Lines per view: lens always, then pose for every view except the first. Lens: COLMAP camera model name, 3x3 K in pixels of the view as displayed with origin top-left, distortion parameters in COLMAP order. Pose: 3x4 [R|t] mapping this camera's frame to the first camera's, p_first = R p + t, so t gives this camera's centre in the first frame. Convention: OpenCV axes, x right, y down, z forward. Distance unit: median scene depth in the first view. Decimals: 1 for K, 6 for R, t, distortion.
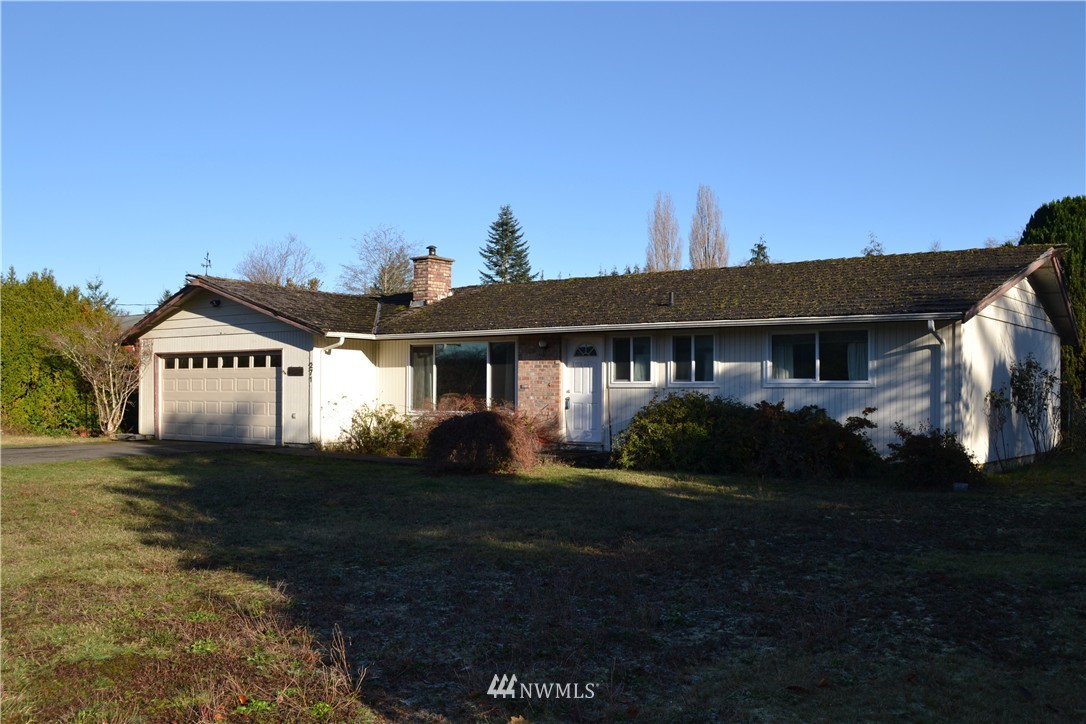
lens RADIAL K [[1056.9, 0, 543.0], [0, 1056.9, 362.0], [0, 0, 1]] dist [-0.002500, -0.003064]
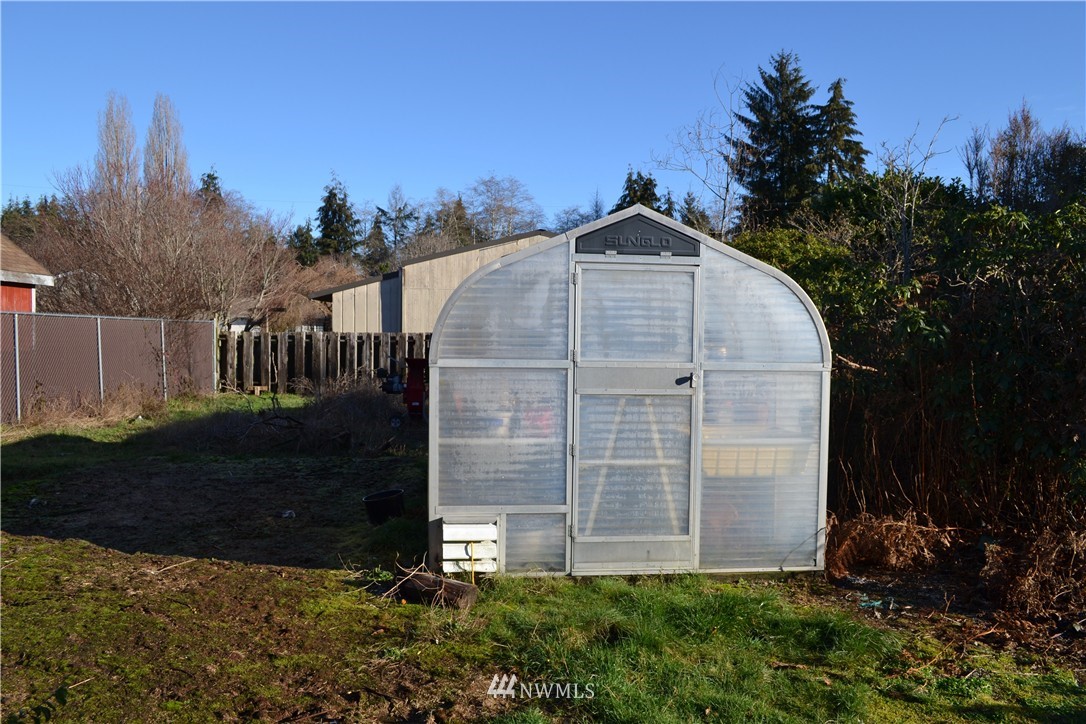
lens RADIAL K [[874.9, 0, 542.1], [0, 874.9, 376.0], [0, 0, 1]] dist [-0.068686, 0.000424]
pose [[0.812453, -0.024279, 0.582520, -0.078991], [-0.024916, 0.996774, 0.076296, 0.030385], [-0.582493, -0.076501, 0.809227, 1.395060]]
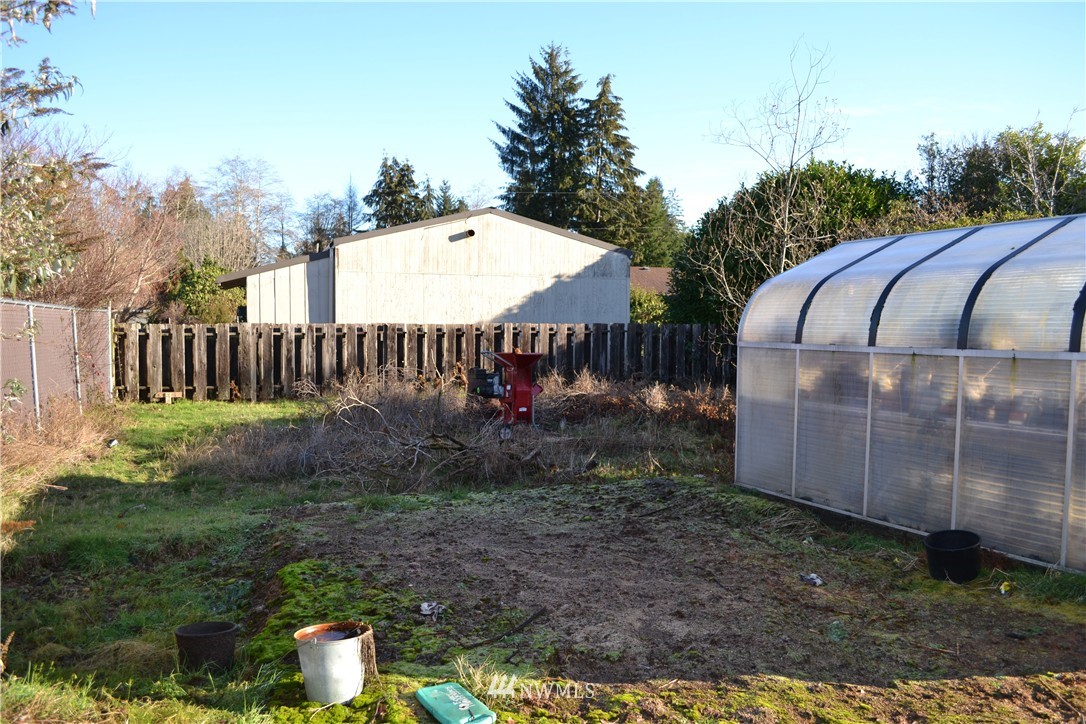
lens RADIAL K [[874.9, 0, 542.1], [0, 874.9, 376.0], [0, 0, 1]] dist [-0.068686, 0.000424]
pose [[0.590112, -0.049884, 0.805779, -0.194762], [-0.025311, 0.996455, 0.080224, 0.038907], [-0.806924, -0.067736, 0.586758, 1.640312]]
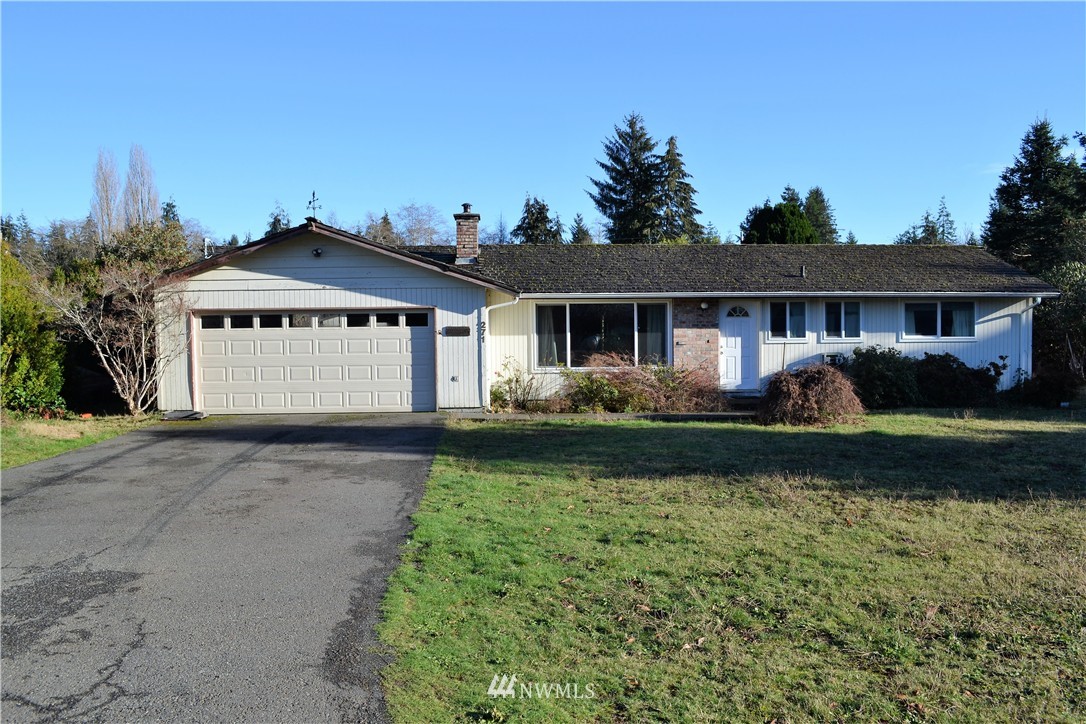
lens RADIAL K [[874.9, 0, 542.1], [0, 874.9, 376.0], [0, 0, 1]] dist [-0.068686, 0.000424]
pose [[0.765260, -0.044858, 0.642157, -0.660808], [-0.005810, 0.997047, 0.076573, -0.011259], [-0.643696, -0.062329, 0.762739, 0.347742]]
